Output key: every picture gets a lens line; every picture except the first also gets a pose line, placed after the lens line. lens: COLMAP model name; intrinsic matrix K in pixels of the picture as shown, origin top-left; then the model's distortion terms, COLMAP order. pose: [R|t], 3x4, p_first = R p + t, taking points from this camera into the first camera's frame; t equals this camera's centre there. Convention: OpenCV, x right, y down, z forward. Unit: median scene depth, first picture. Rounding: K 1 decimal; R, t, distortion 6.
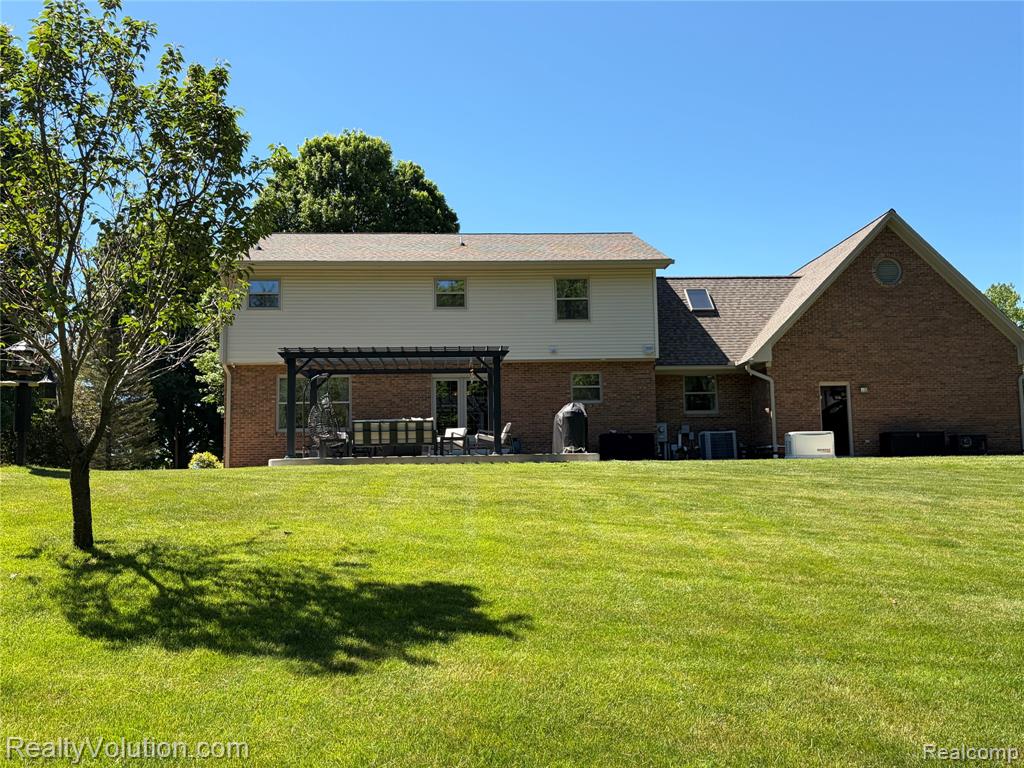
lens RADIAL K [[924.6, 0, 511.8], [0, 924.6, 384.8], [0, 0, 1]] dist [-0.000572, 0.000742]
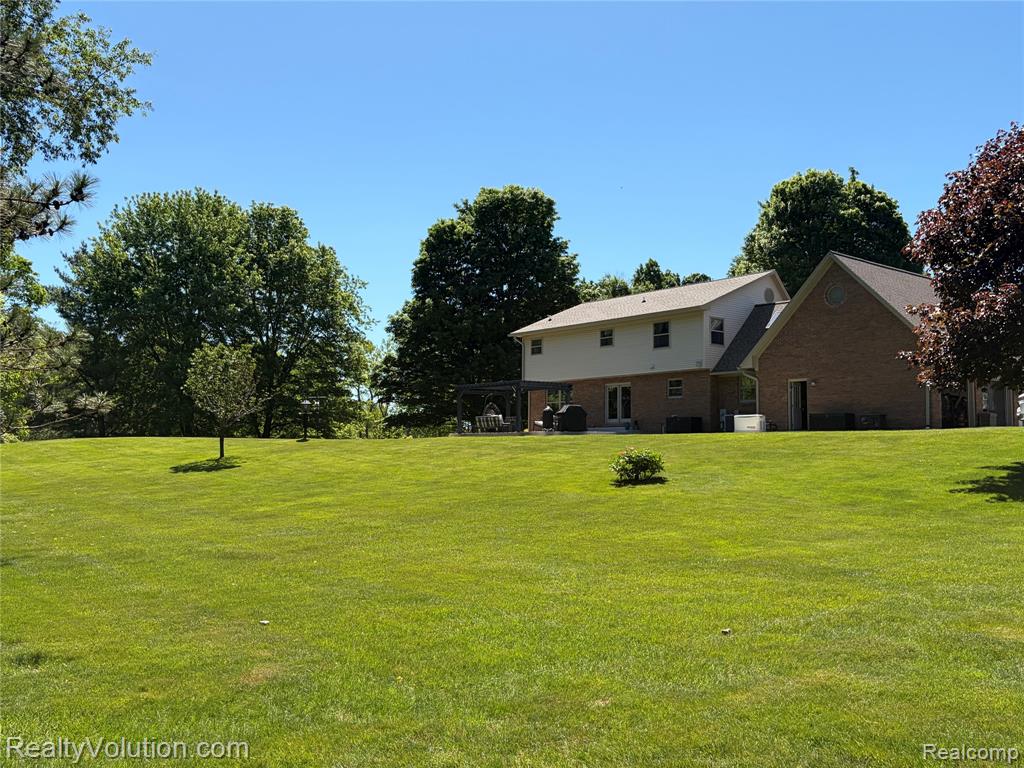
lens RADIAL K [[924.6, 0, 512.3], [0, 924.6, 383.9], [0, 0, 1]] dist [-0.000572, 0.000742]
pose [[0.622576, -0.040709, -0.781500, 1.178868], [0.066215, 0.997805, 0.000772, -0.025218], [0.779753, -0.052227, 0.623905, -0.230052]]
